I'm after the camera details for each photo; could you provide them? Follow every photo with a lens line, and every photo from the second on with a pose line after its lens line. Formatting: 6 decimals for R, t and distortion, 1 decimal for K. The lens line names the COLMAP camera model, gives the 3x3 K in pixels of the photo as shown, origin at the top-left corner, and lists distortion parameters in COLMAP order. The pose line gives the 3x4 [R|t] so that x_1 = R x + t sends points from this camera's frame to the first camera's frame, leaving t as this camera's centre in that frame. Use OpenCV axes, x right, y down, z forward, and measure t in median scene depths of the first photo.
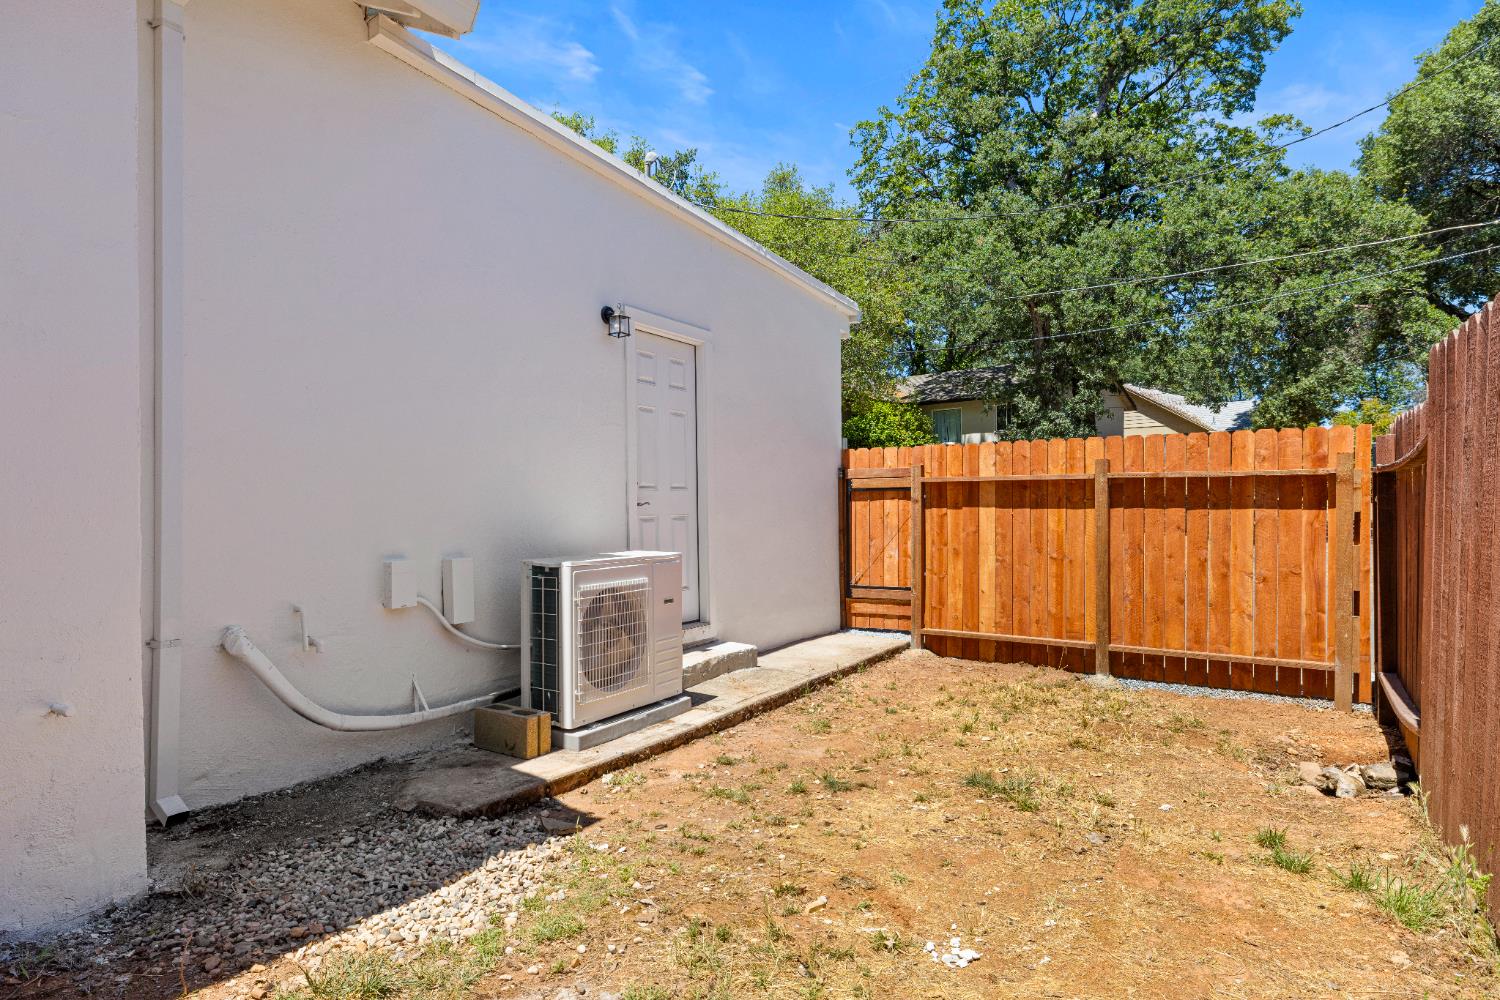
lens RADIAL K [[891.6, 0, 750.0], [0, 891.6, 500.0], [0, 0, 1]] dist [0.003922, 0.003054]
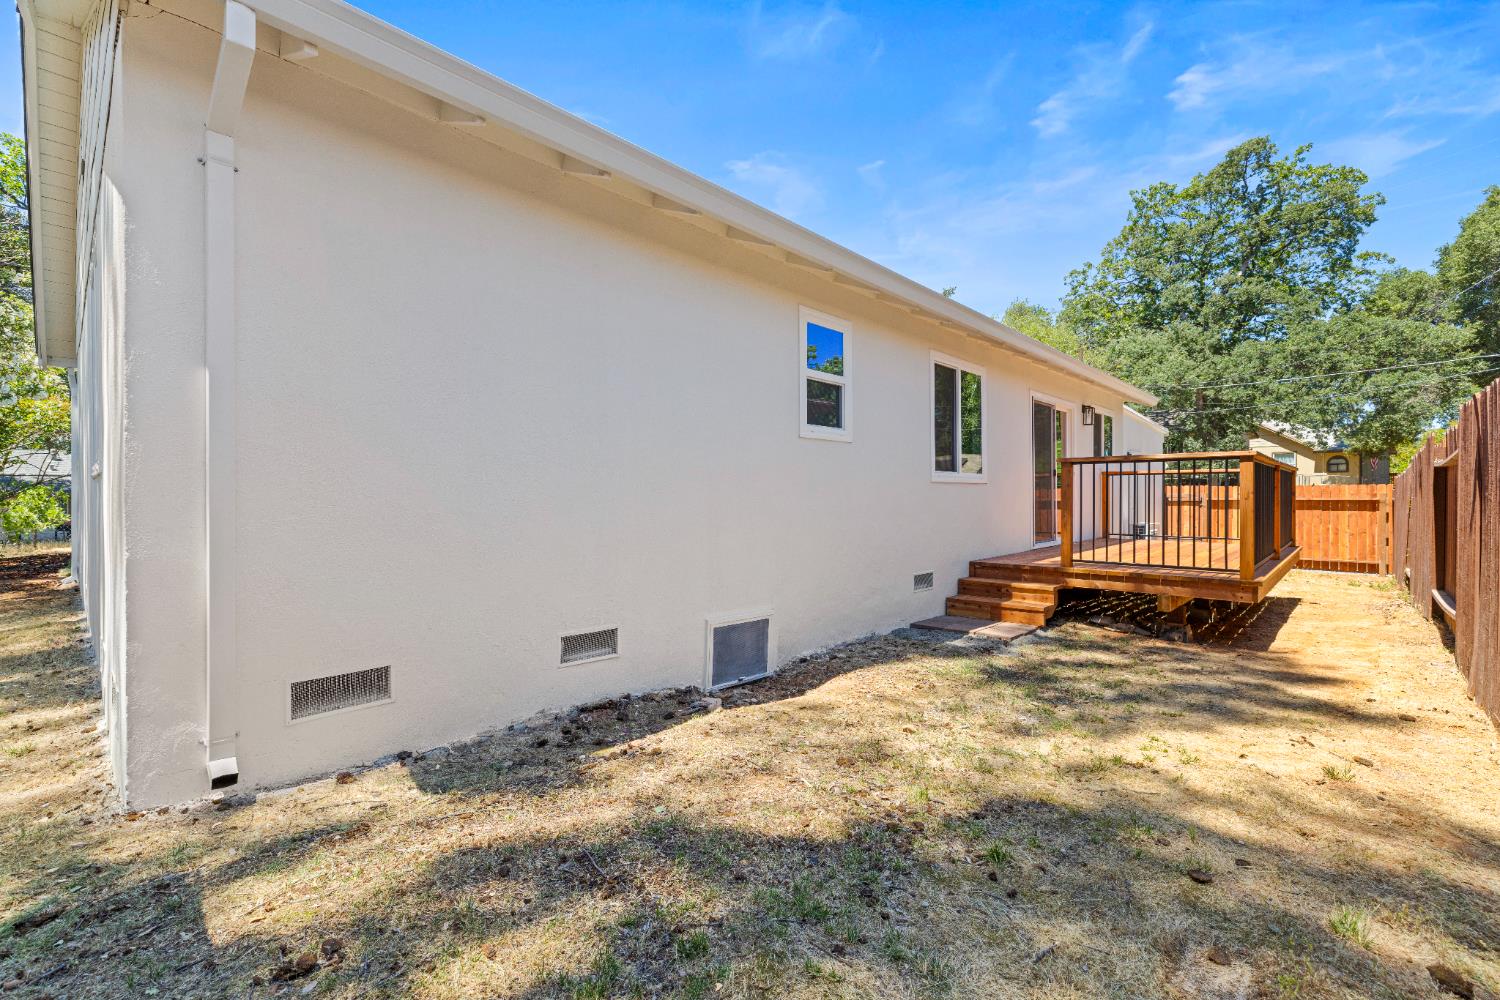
lens RADIAL K [[657.7, 0, 737.5], [0, 657.7, 495.2], [0, 0, 1]] dist [-0.000309, -0.000535]
pose [[0.971918, 0.001693, -0.235313, -0.275070], [-0.000330, 0.999983, 0.005829, -0.016549], [0.235319, -0.005588, 0.971902, -0.491514]]
